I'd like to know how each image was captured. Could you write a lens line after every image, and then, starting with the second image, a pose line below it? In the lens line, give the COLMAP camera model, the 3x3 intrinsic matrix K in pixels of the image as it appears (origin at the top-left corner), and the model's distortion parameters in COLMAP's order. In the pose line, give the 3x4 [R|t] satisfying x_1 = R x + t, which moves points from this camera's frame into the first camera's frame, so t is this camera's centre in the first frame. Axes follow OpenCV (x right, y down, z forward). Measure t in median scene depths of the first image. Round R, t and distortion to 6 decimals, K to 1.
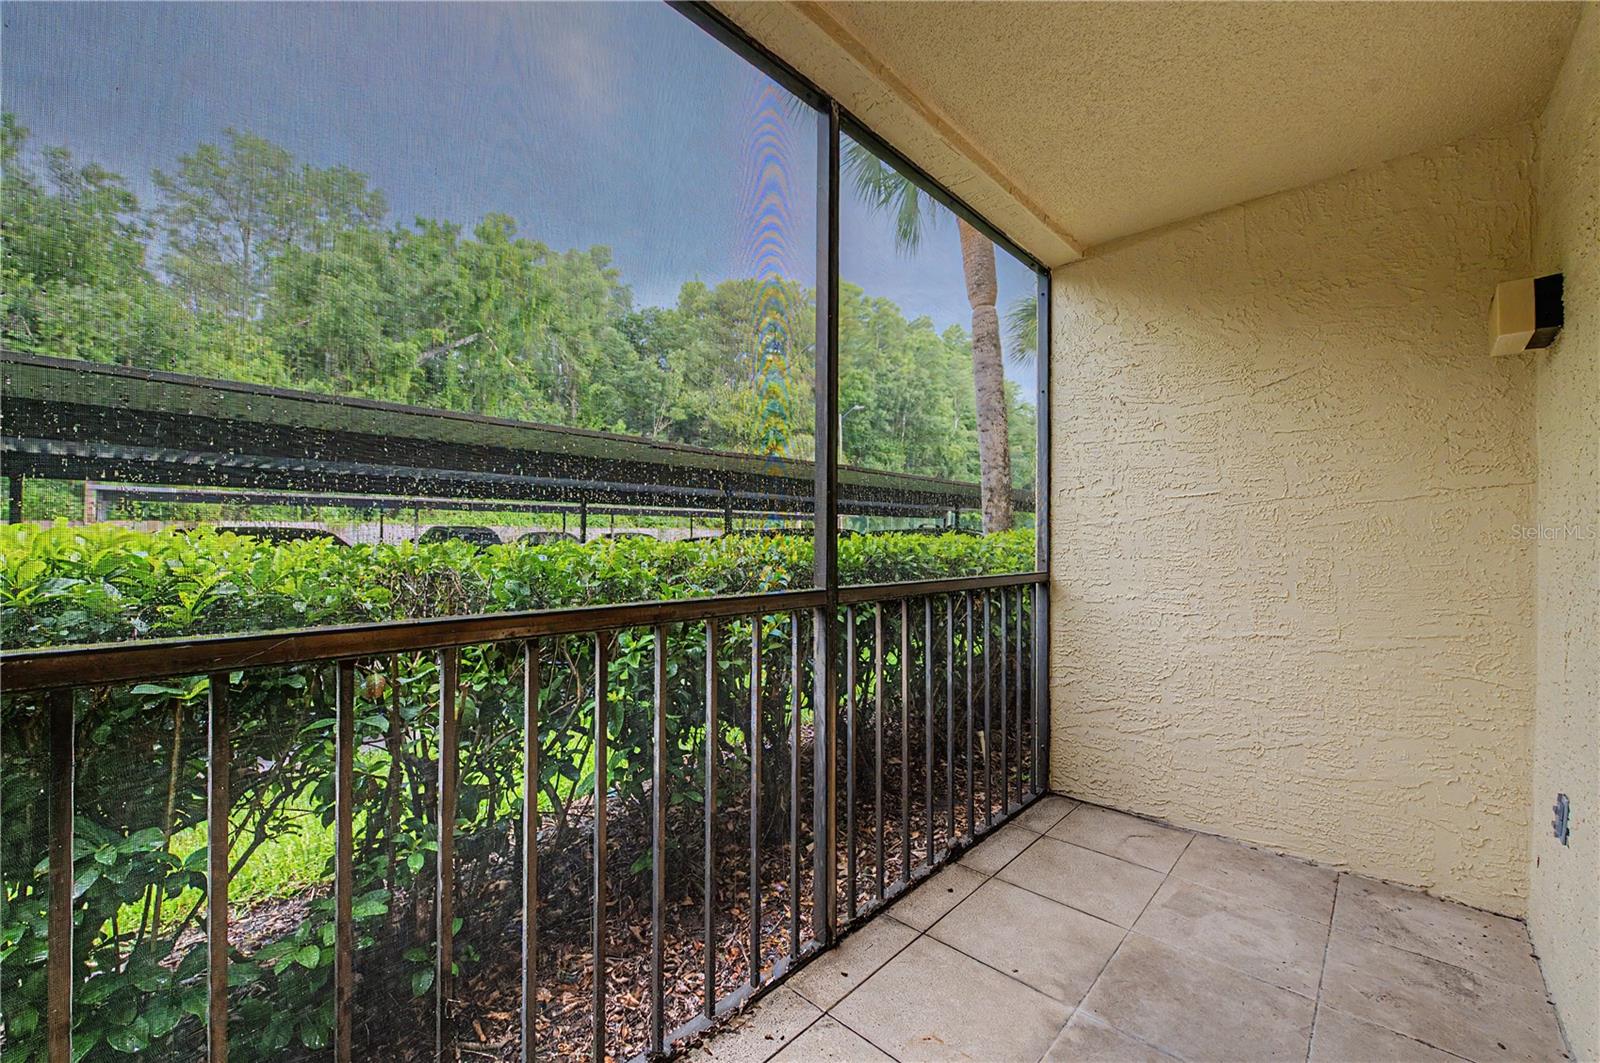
lens RADIAL K [[647.5, 0, 801.8], [0, 647.5, 531.9], [0, 0, 1]] dist [0.000534, -0.000025]
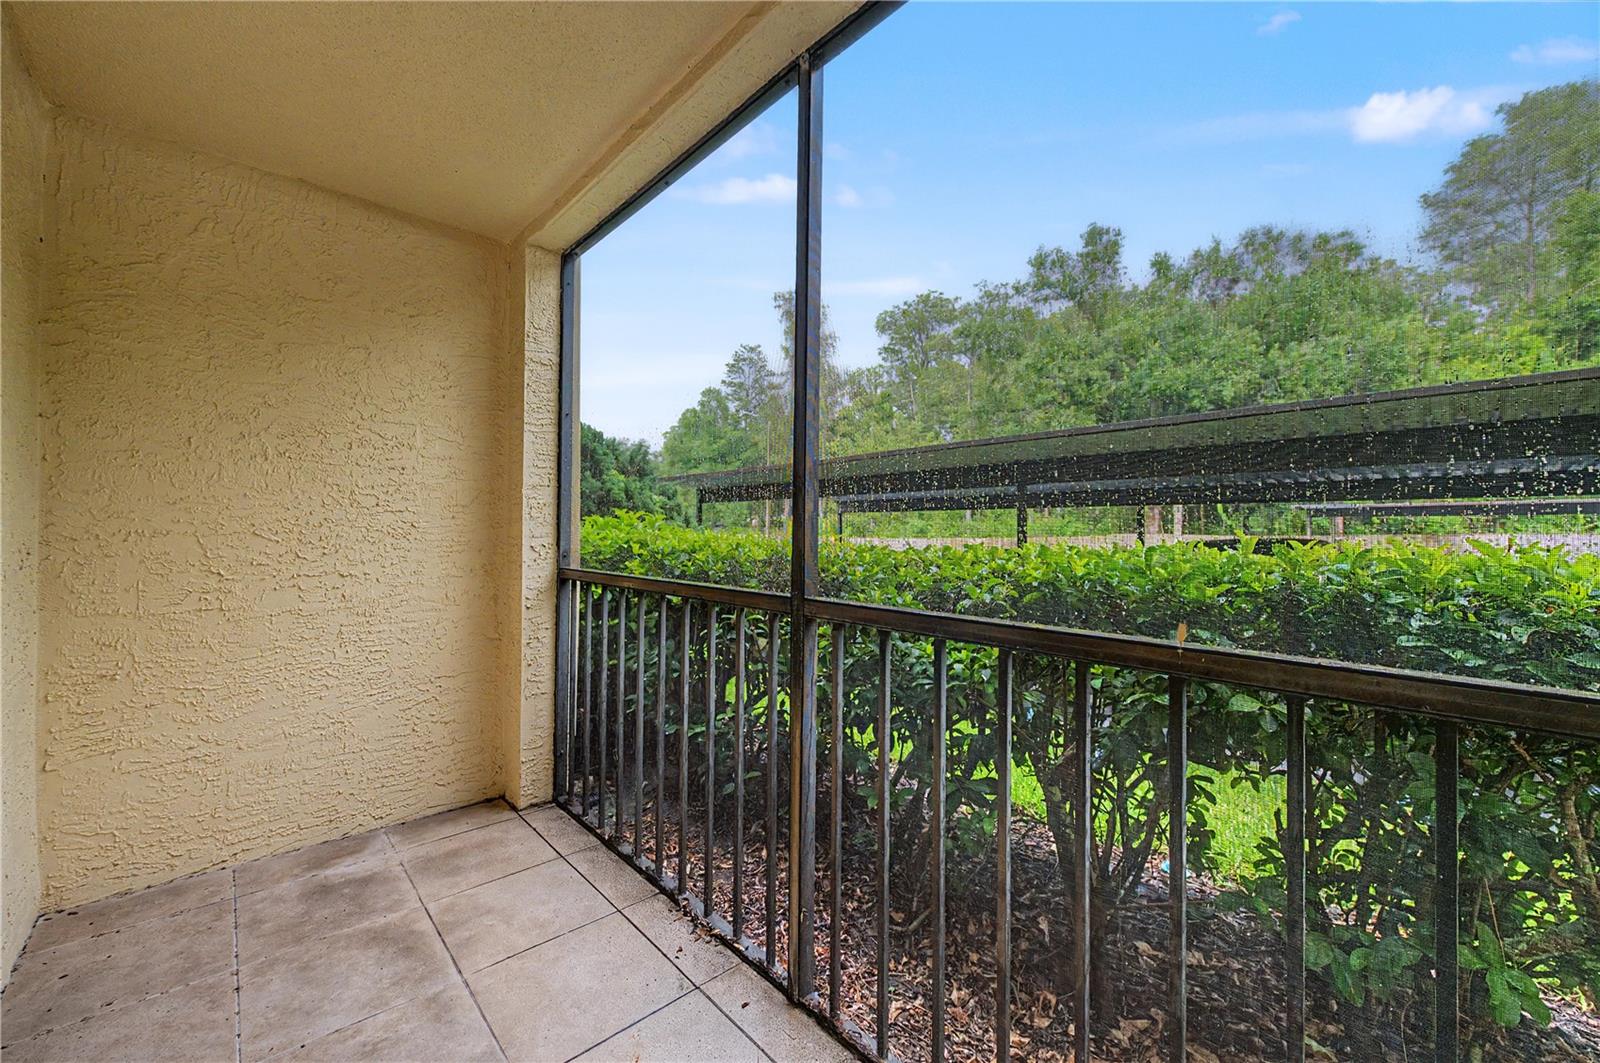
lens RADIAL K [[647.5, 0, 801.9], [0, 647.5, 534.3], [0, 0, 1]] dist [0.000534, -0.000025]
pose [[-0.095694, -0.015004, -0.995298, 0.423098], [-0.005622, 0.999879, -0.014533, 0.006216], [0.995395, 0.004205, -0.095767, 0.493317]]
